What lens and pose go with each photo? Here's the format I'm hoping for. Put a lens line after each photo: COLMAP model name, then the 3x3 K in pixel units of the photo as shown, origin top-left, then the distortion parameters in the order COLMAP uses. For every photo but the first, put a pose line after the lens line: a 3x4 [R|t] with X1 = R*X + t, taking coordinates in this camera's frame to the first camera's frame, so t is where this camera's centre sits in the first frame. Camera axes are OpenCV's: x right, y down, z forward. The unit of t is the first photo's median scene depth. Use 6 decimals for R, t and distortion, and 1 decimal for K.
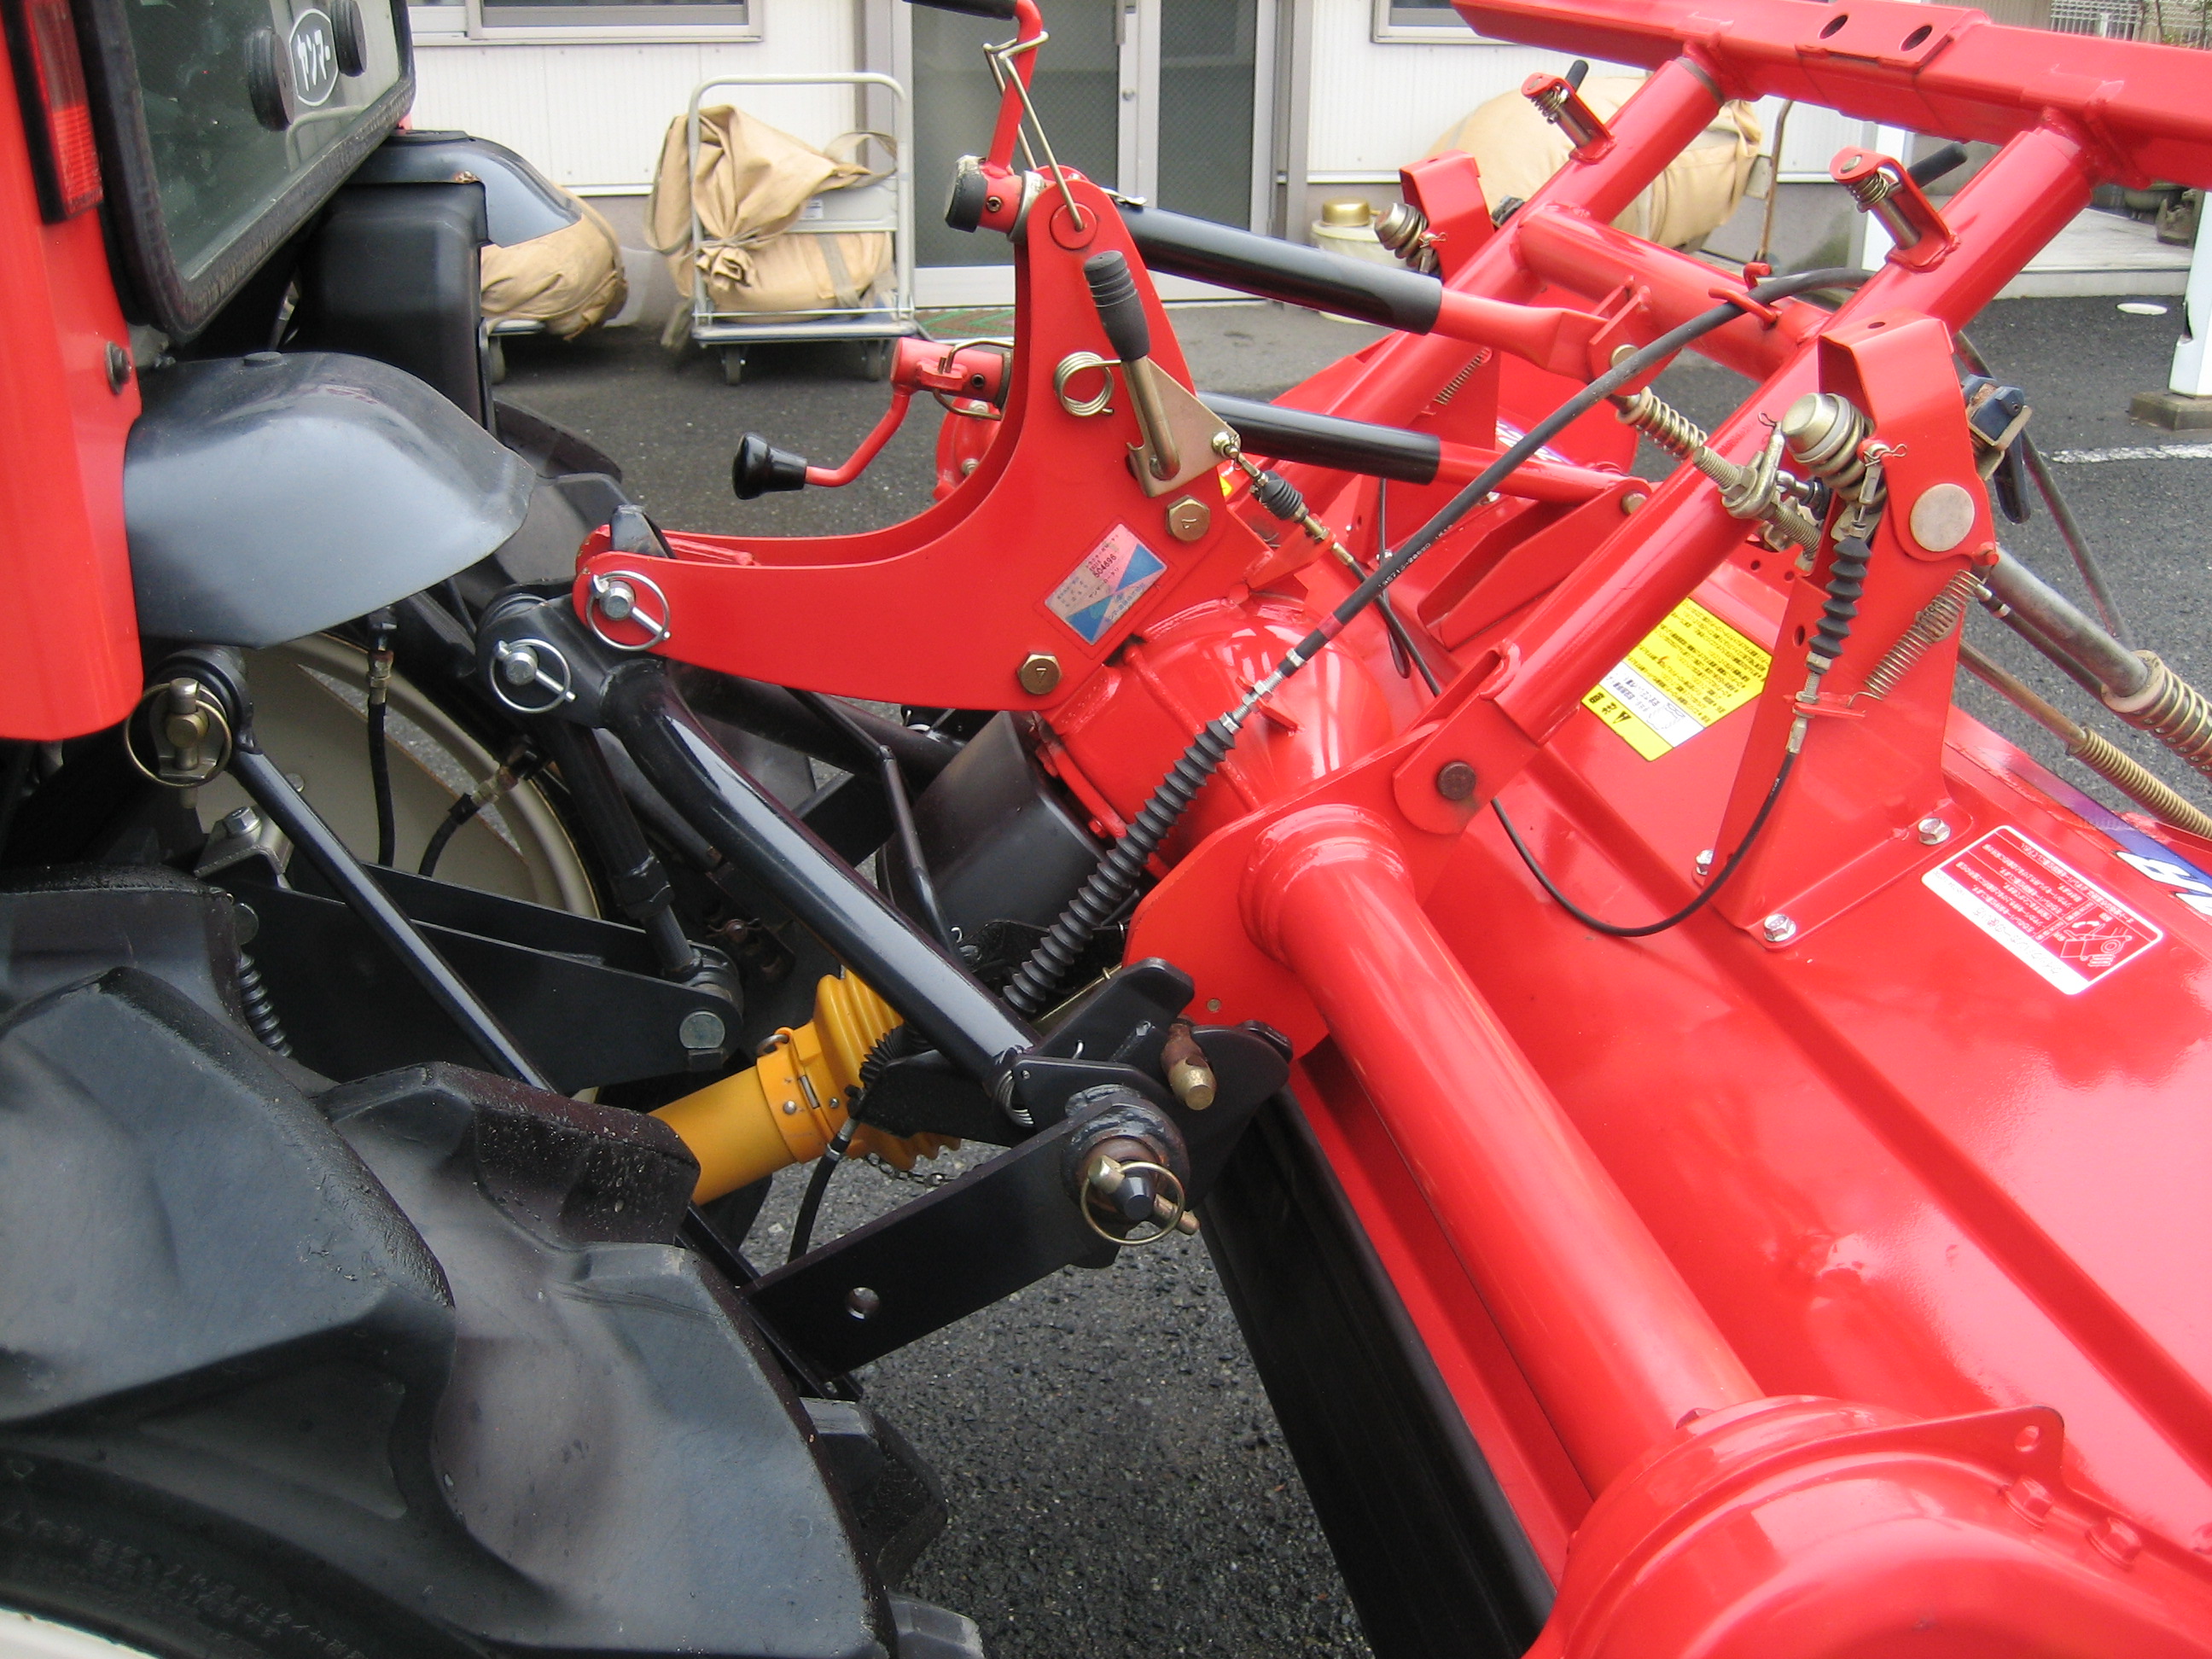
lens RADIAL K [[2281.0, 0, 1138.7], [0, 2281.0, 825.9], [0, 0, 1]] dist [-0.154416, 0.205000]
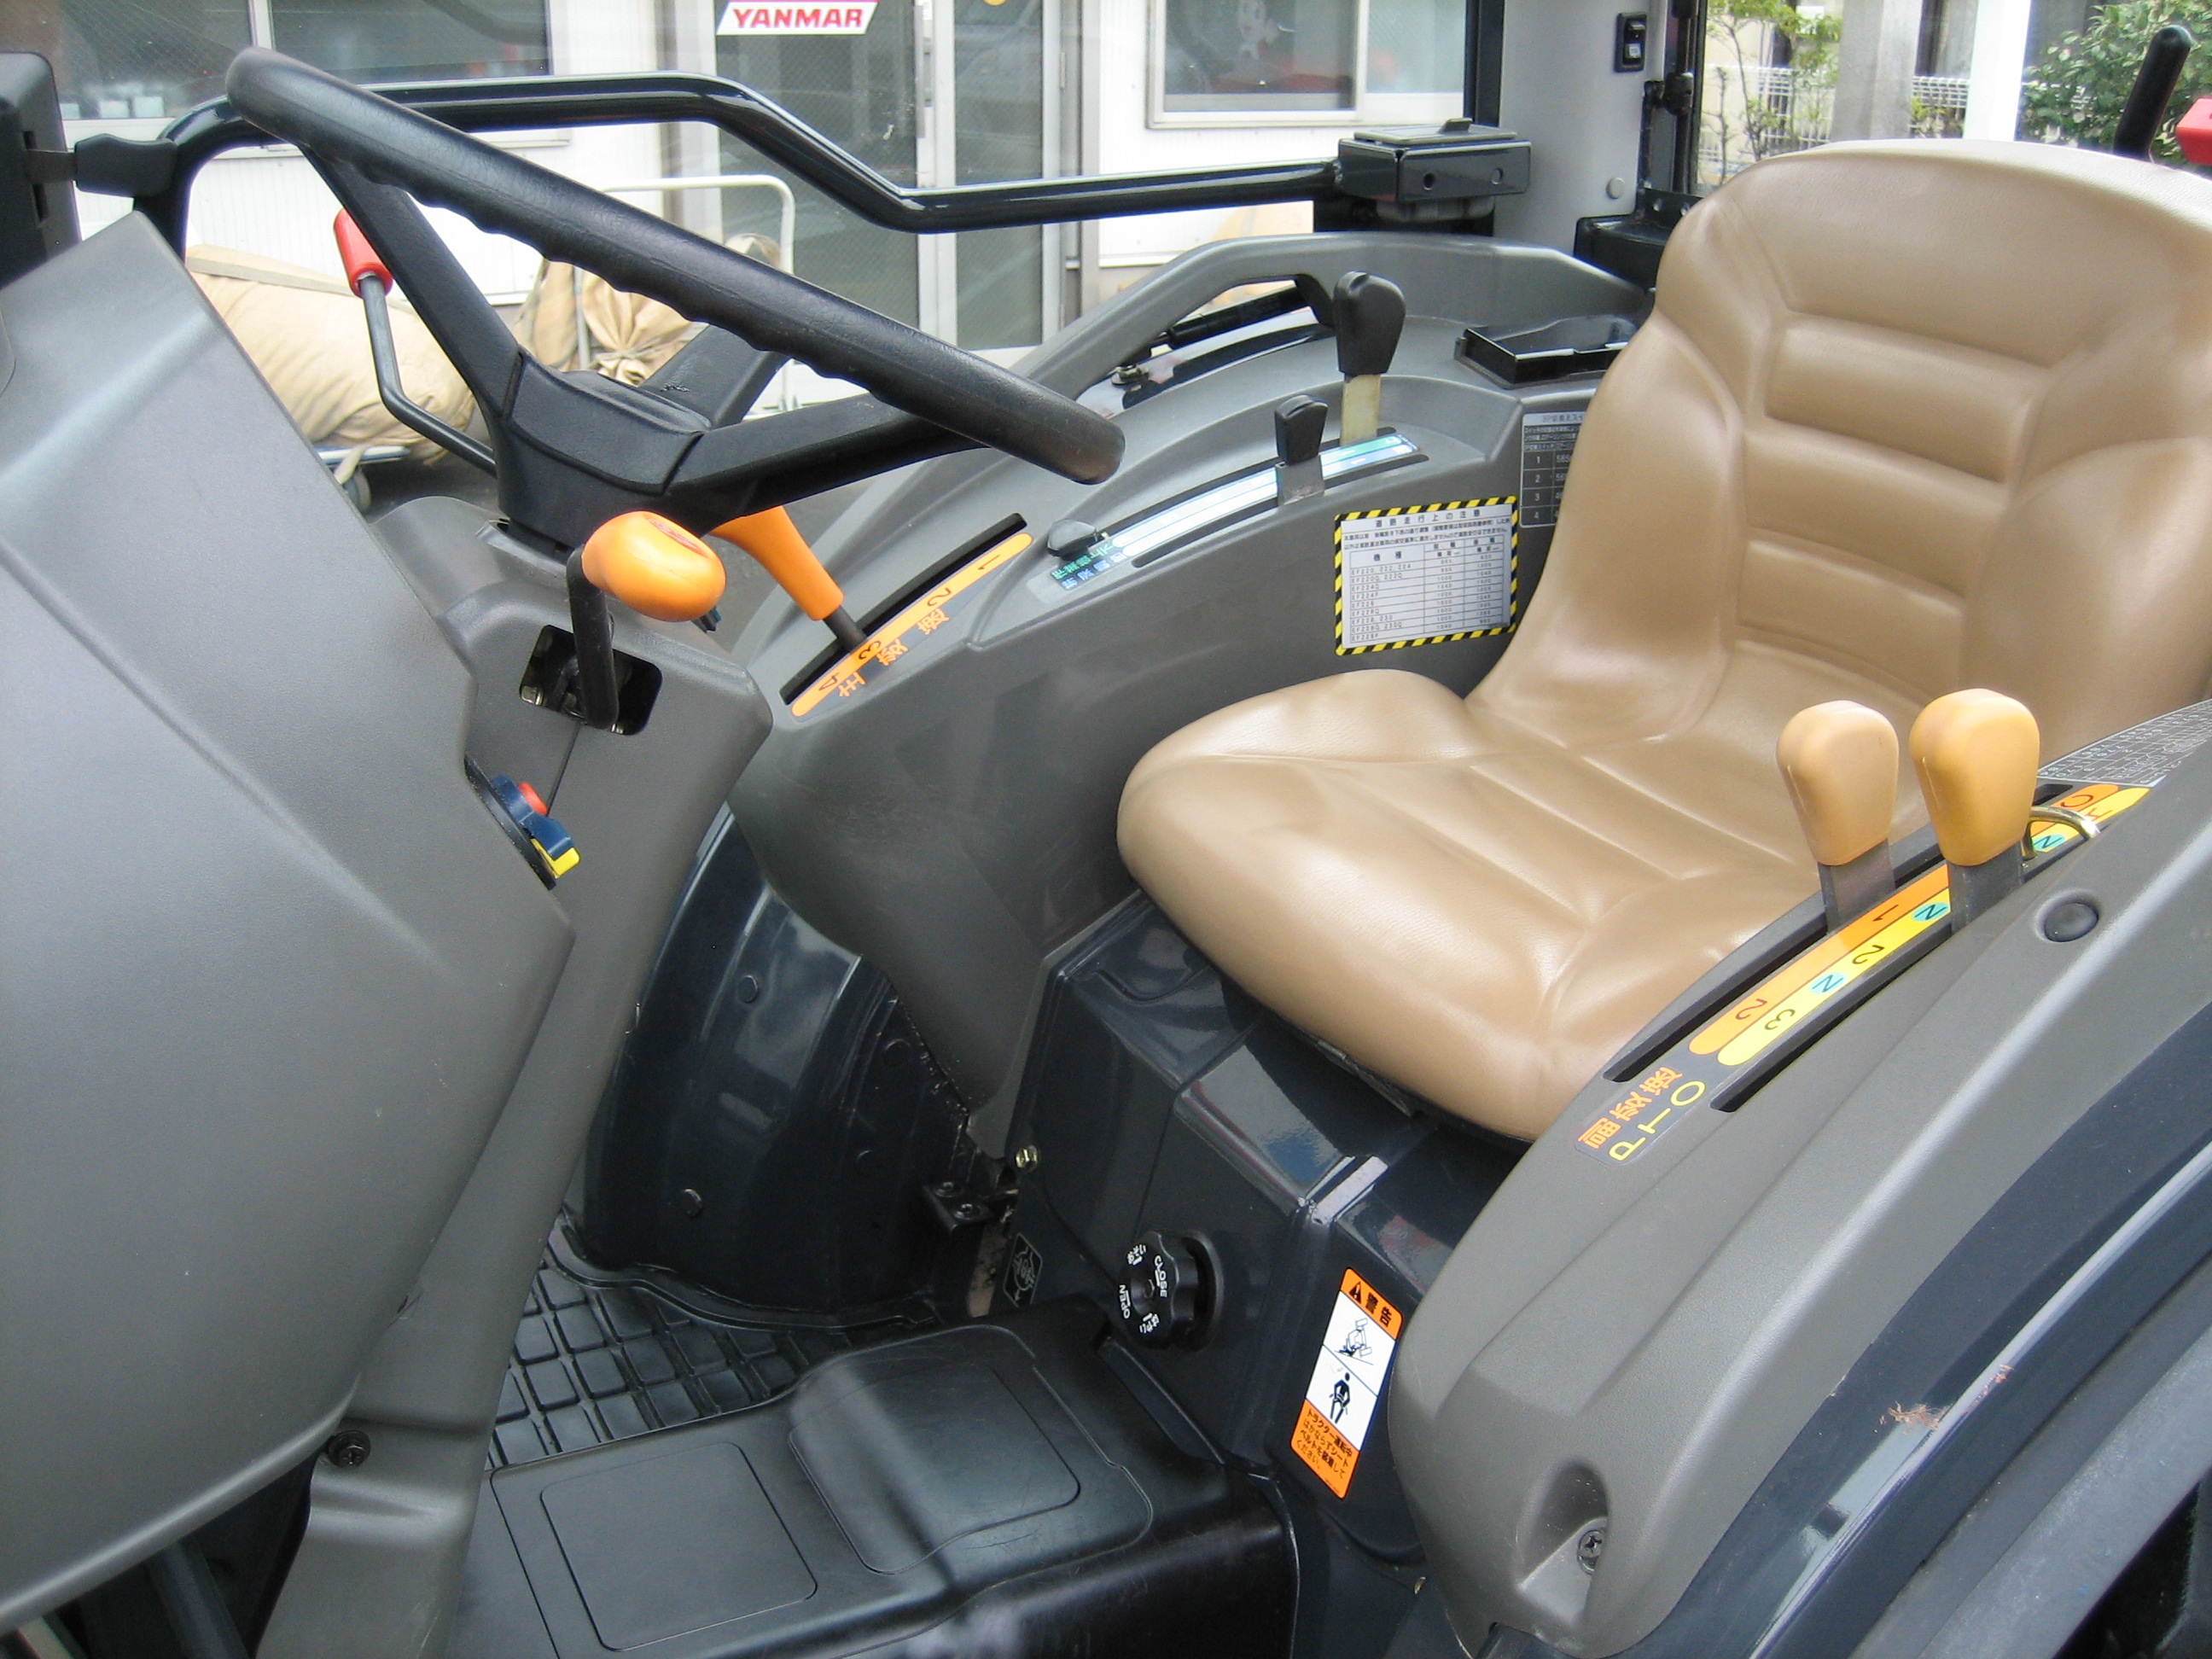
lens RADIAL K [[2281.0, 0, 1138.7], [0, 2281.0, 825.9], [0, 0, 1]] dist [-0.154416, 0.205000]
pose [[0.963044, -0.098580, 0.250654, -0.205712], [0.105954, 0.994241, -0.016065, -0.016822], [-0.247627, 0.042029, 0.967943, 0.016297]]
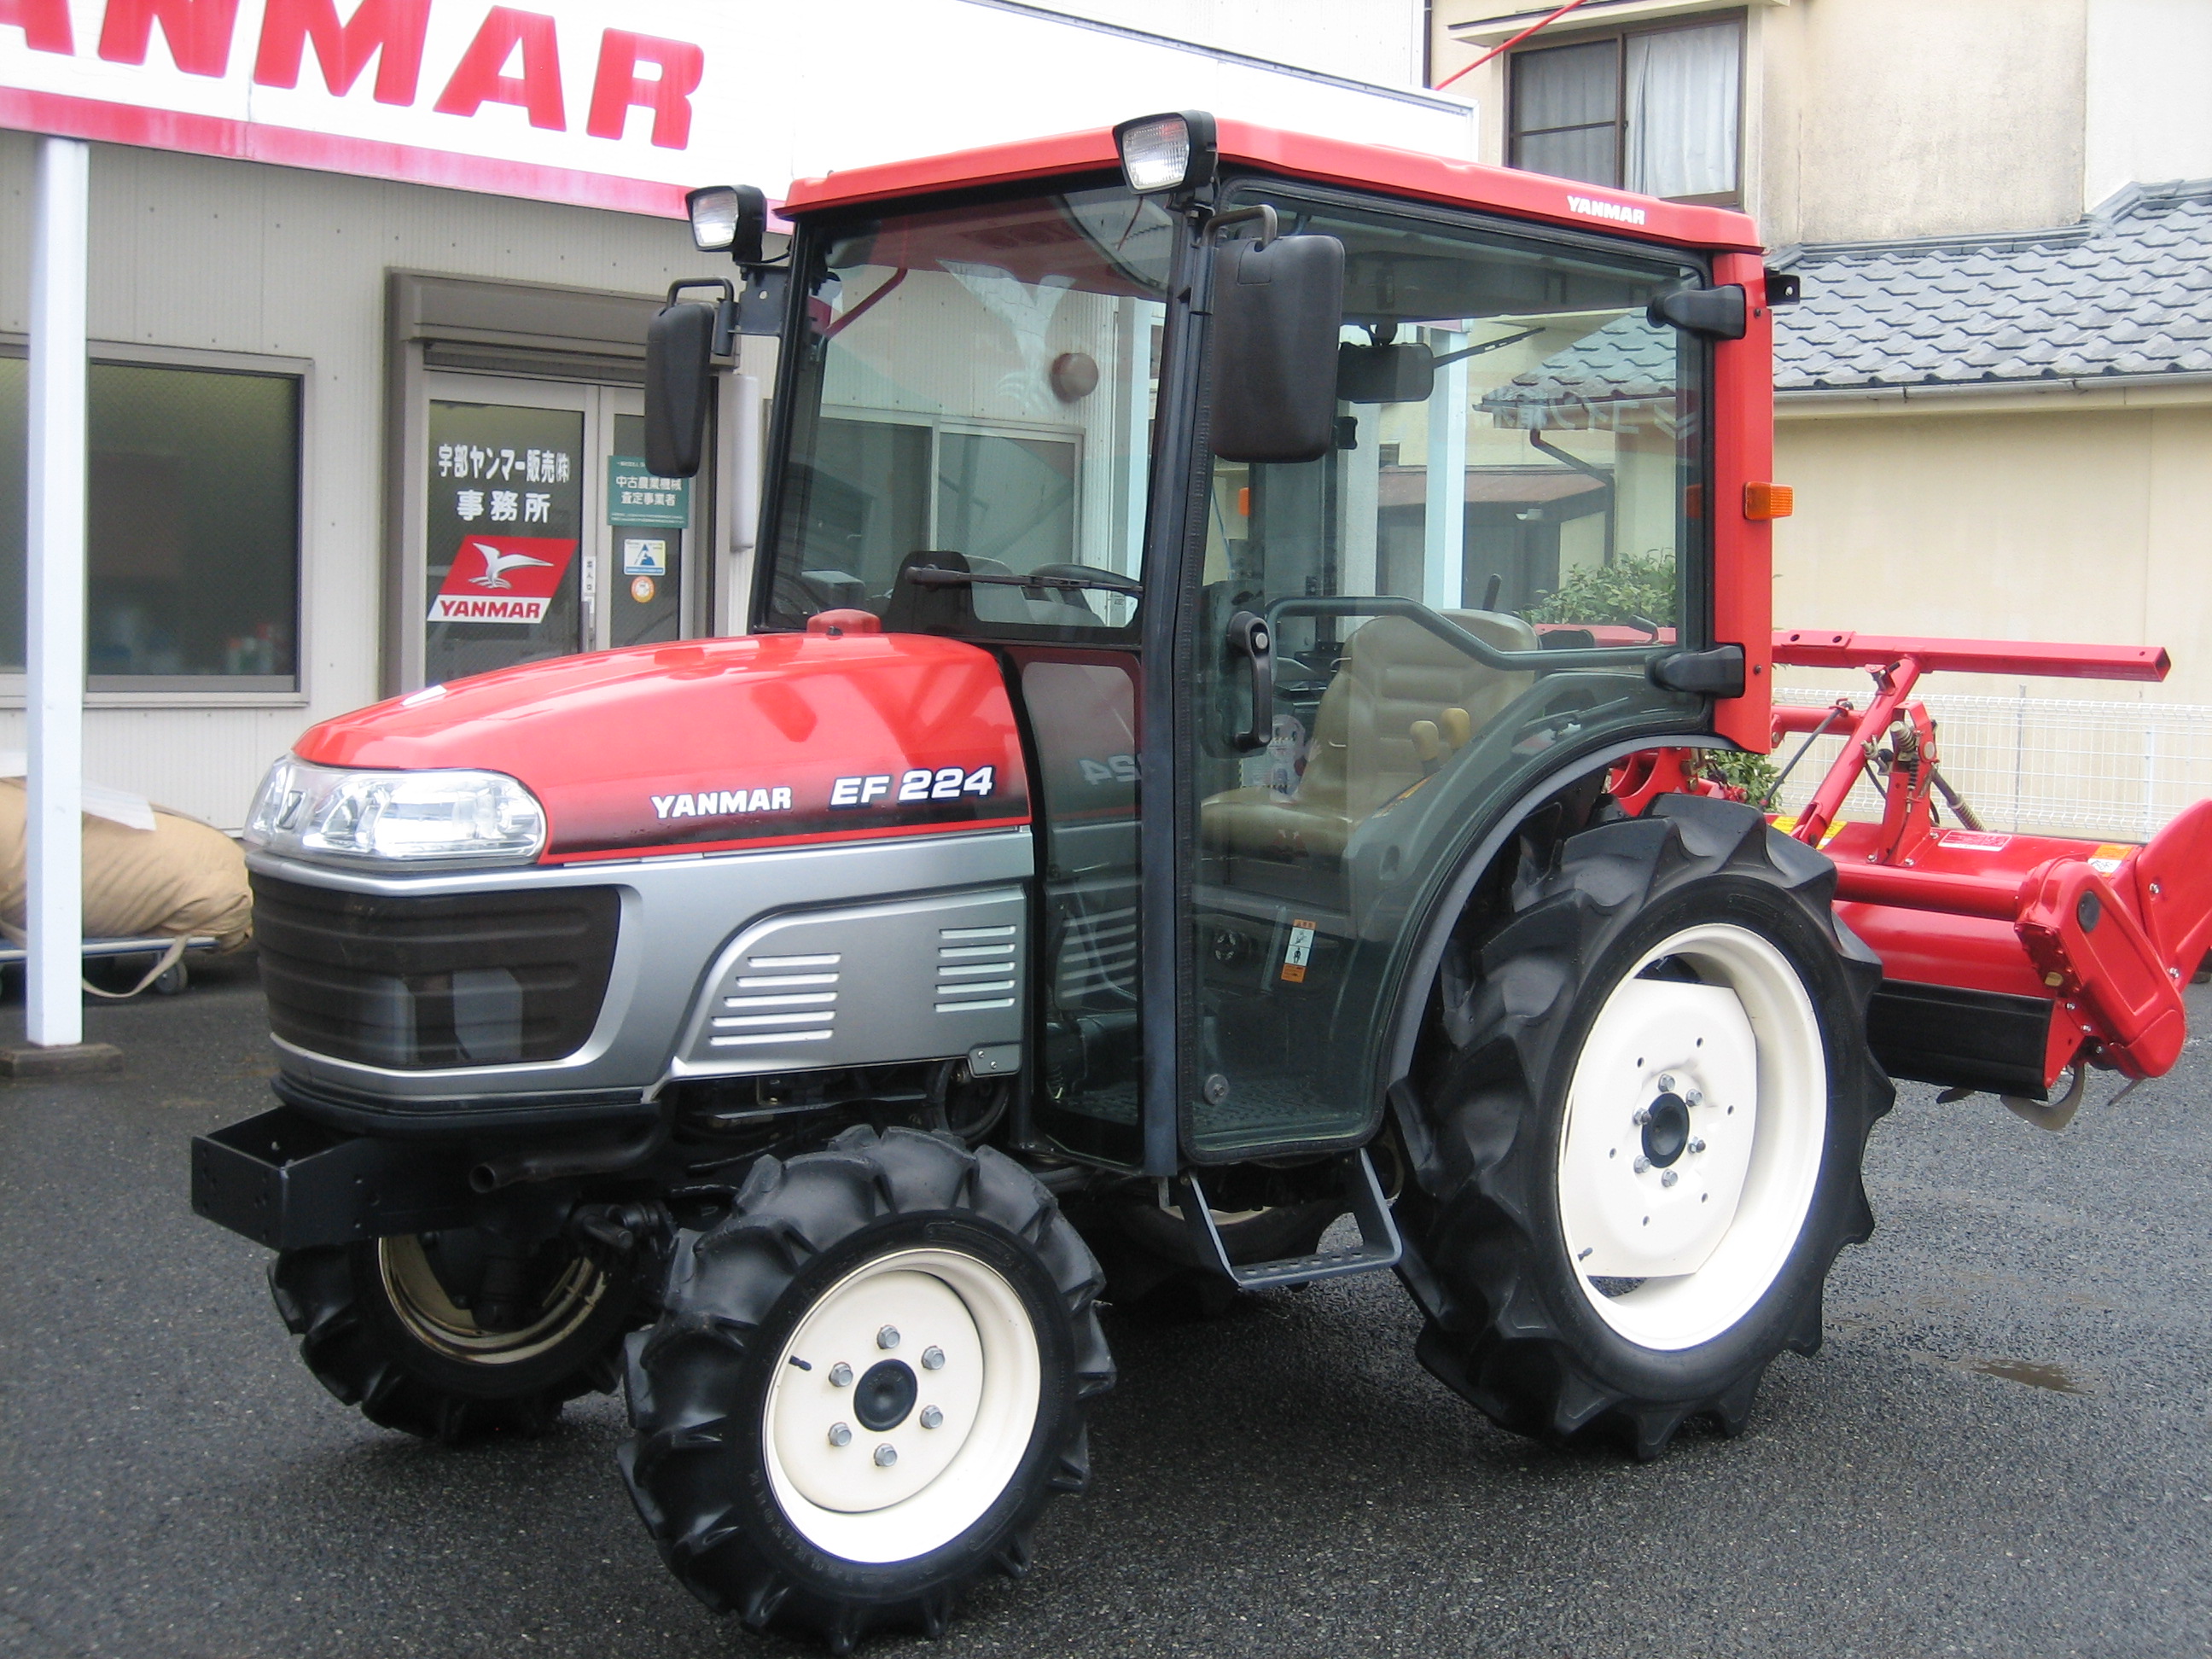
lens RADIAL K [[2823.6, 0, 1197.7], [0, 2823.6, 820.7], [0, 0, 1]] dist [-0.124205, 0.075936]
pose [[0.859570, -0.027575, 0.510273, -0.516672], [0.183856, 0.948364, -0.258461, 0.160953], [-0.476798, 0.315982, 0.820256, -0.377993]]
